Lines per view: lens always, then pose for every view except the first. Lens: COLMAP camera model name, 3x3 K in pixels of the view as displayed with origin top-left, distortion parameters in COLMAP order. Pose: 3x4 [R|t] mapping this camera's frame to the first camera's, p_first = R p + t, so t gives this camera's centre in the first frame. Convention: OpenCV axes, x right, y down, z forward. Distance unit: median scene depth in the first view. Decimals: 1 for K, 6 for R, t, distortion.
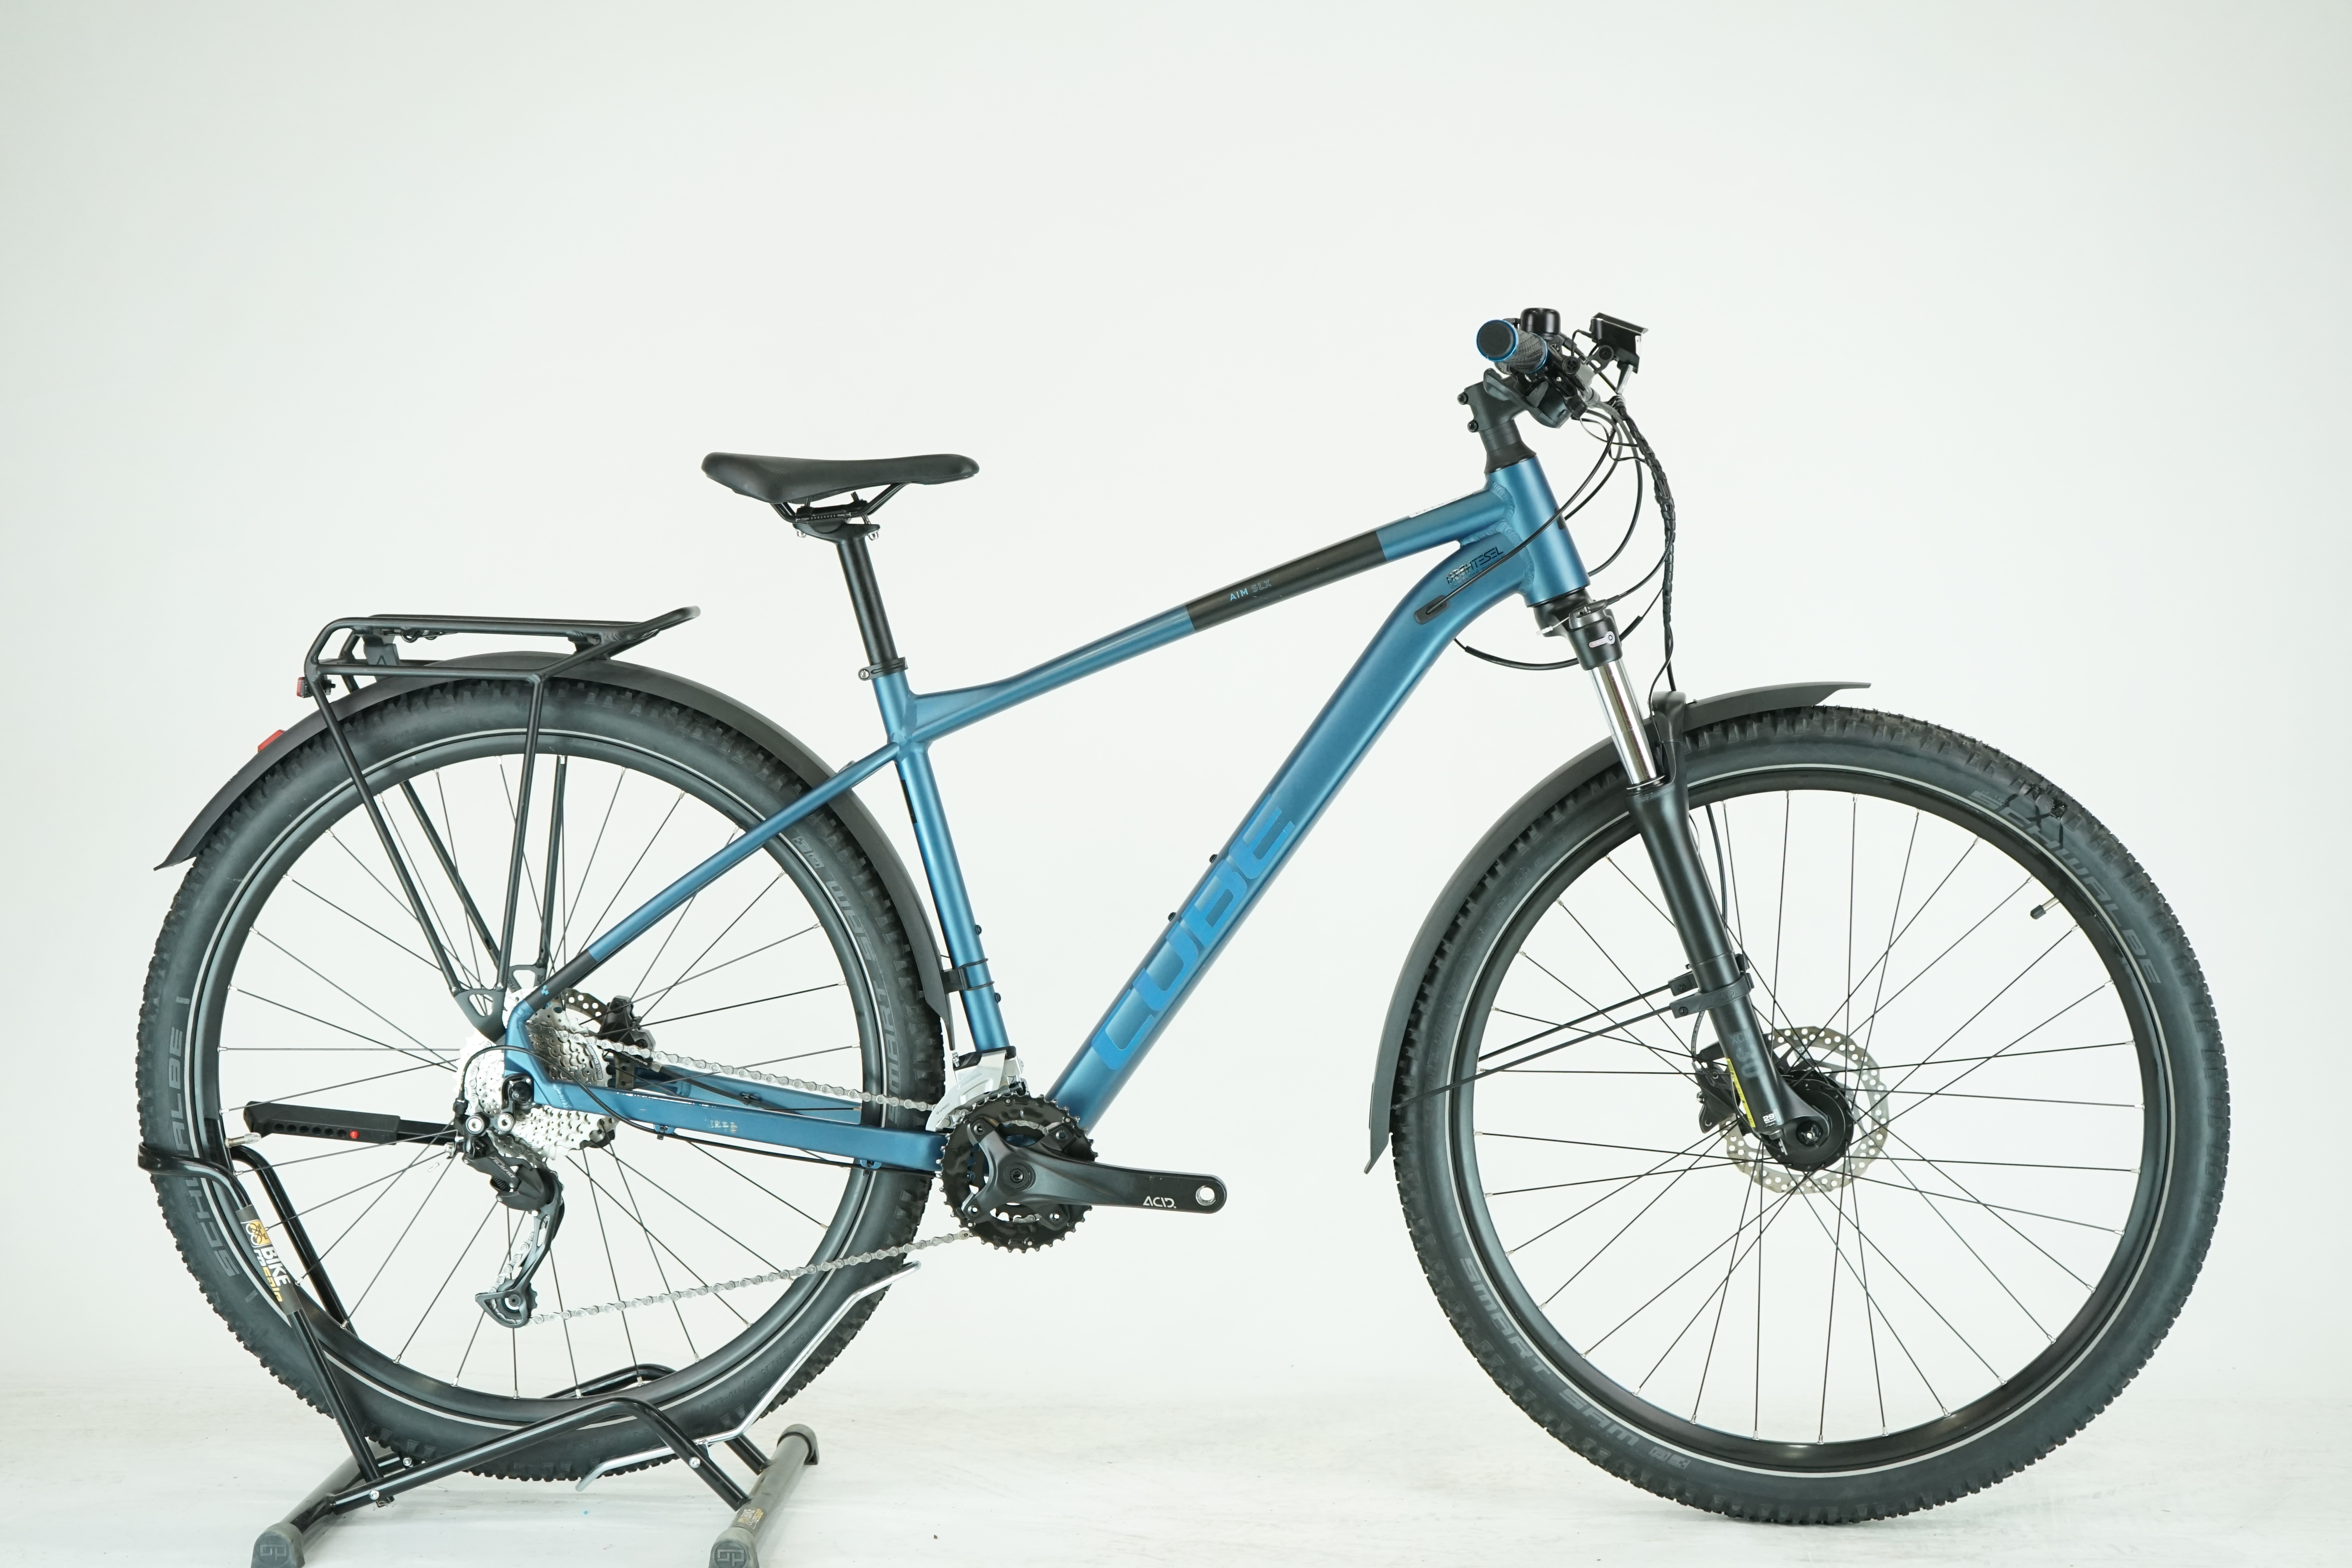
lens RADIAL K [[3507.0, 0, 1176.0], [0, 3507.0, 784.0], [0, 0, 1]] dist [0.027821, 0.043710]
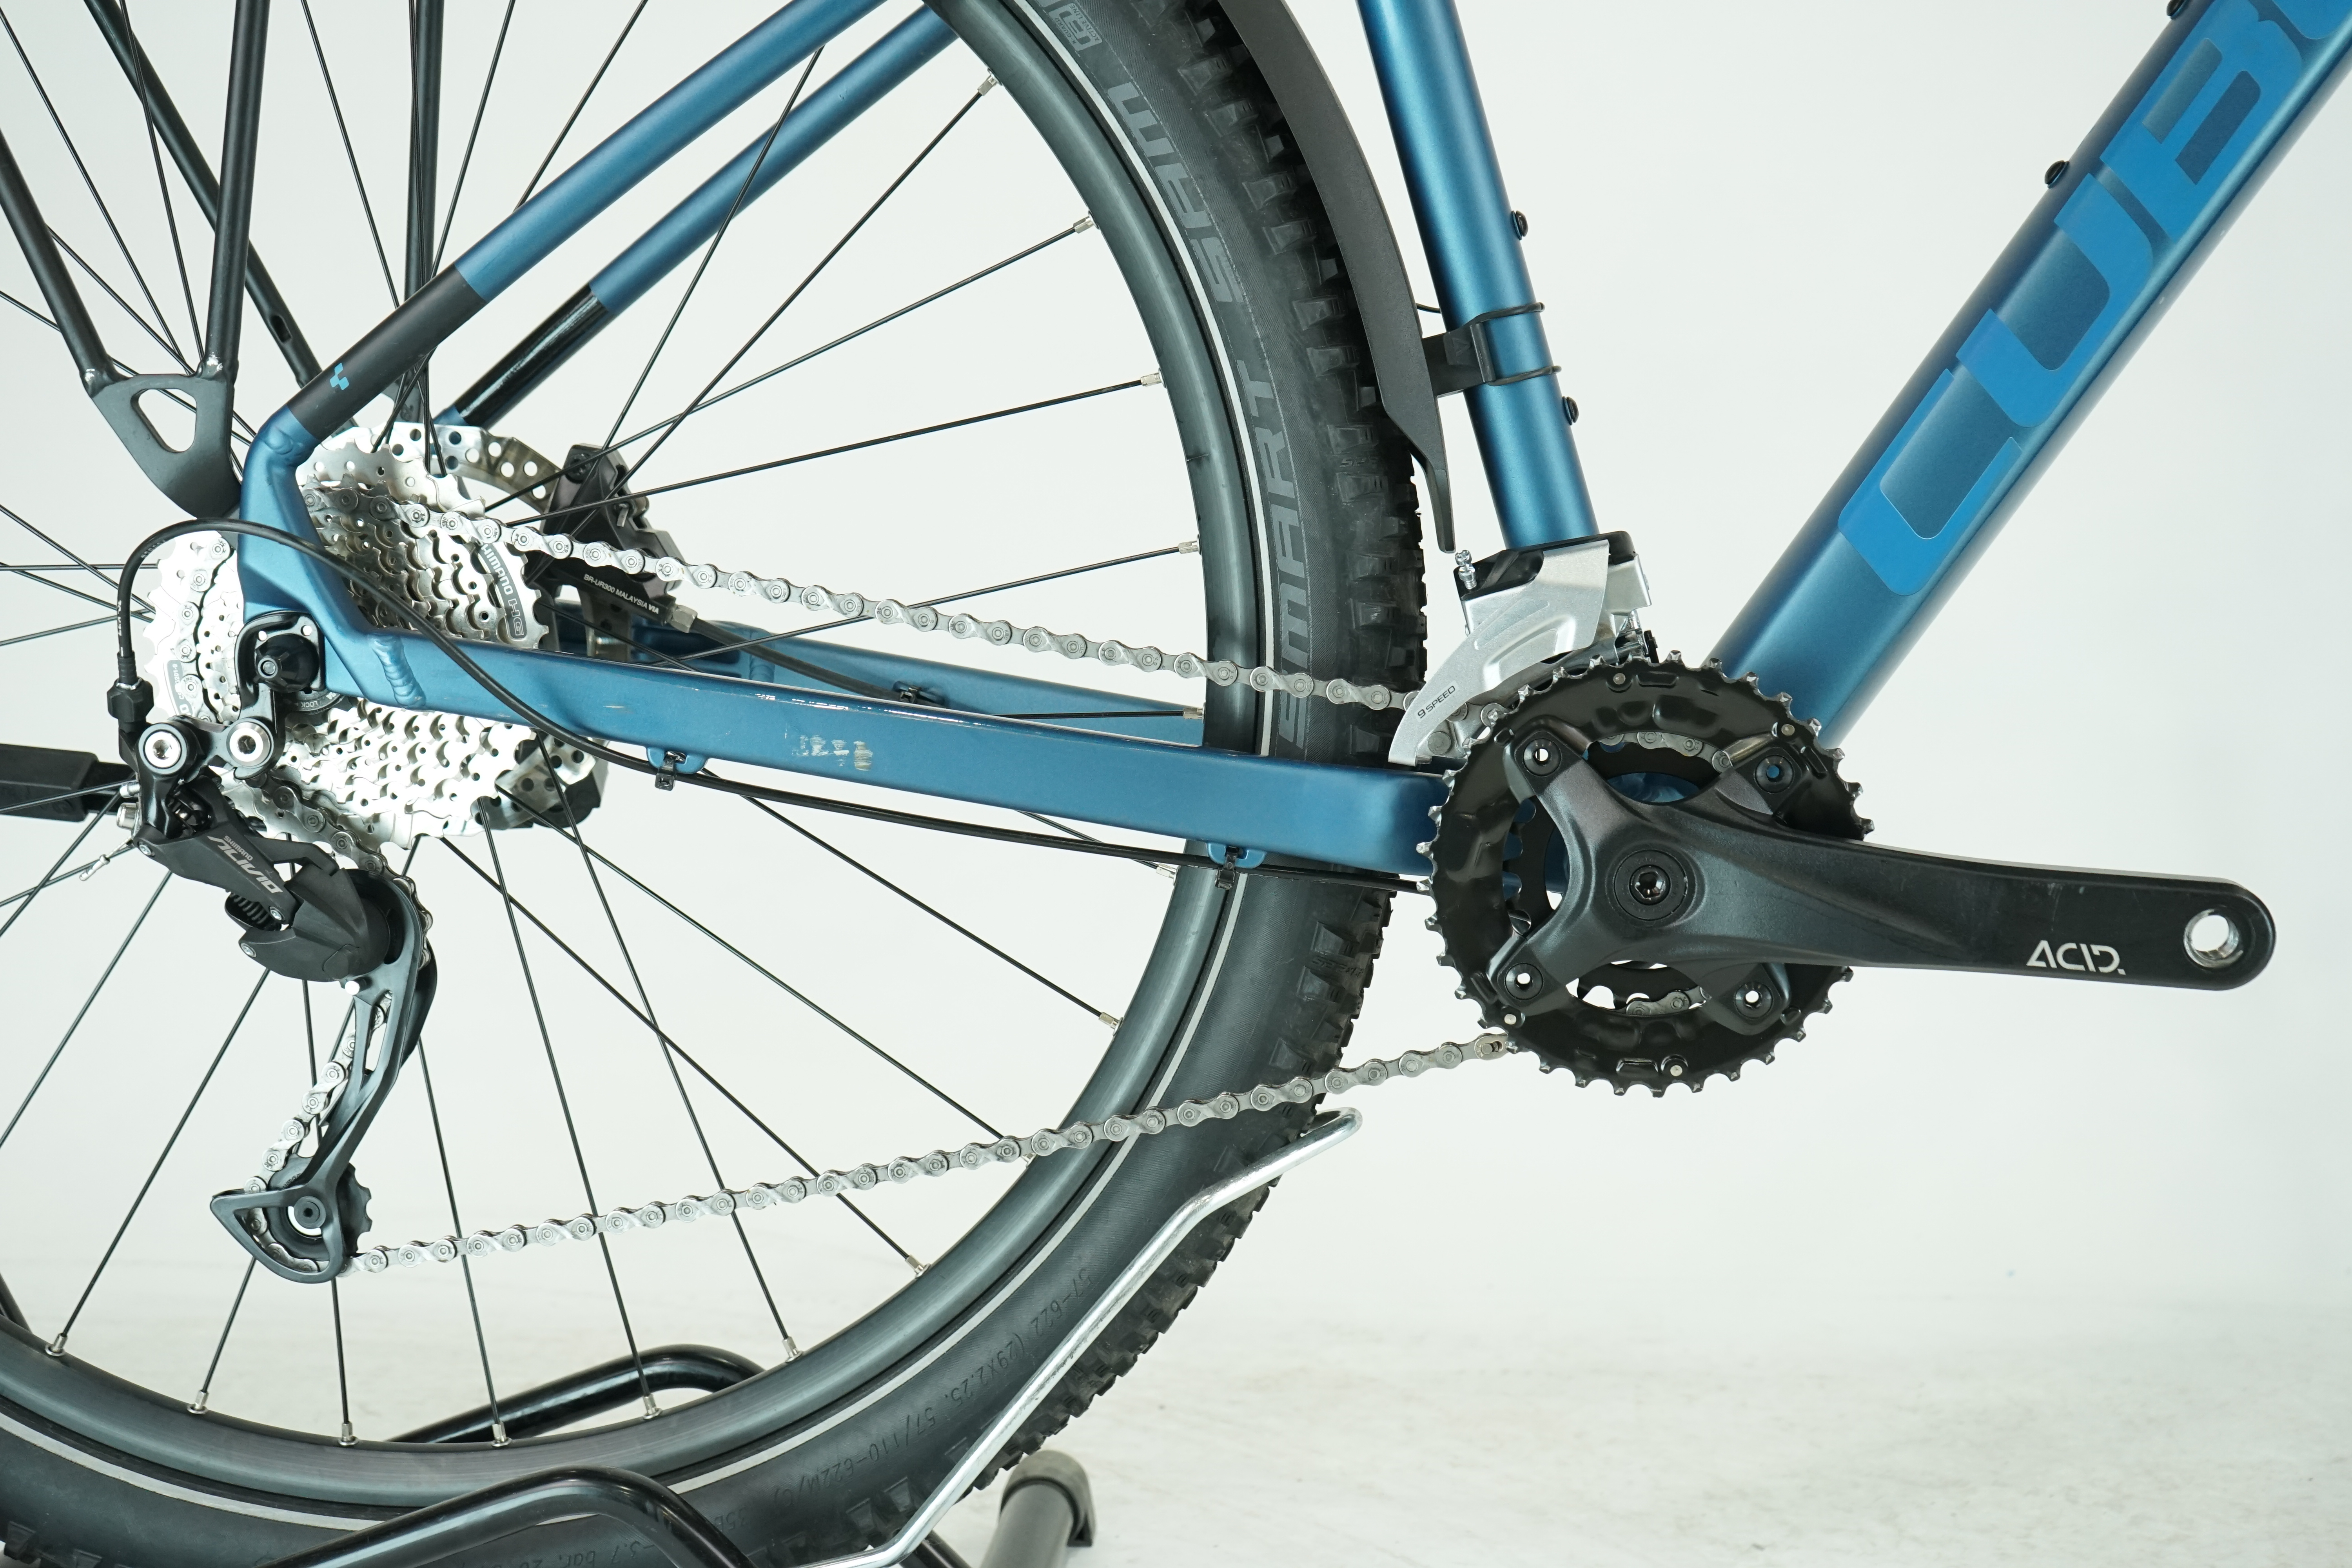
lens RADIAL K [[2779.7, 0, 1176.0], [0, 2779.7, 784.0], [0, 0, 1]] dist [-0.016003, -0.003637]
pose [[0.998097, -0.004765, -0.061475, -0.074948], [0.008310, 0.998309, 0.057529, 0.083690], [0.061097, -0.057931, 0.996449, 0.706729]]
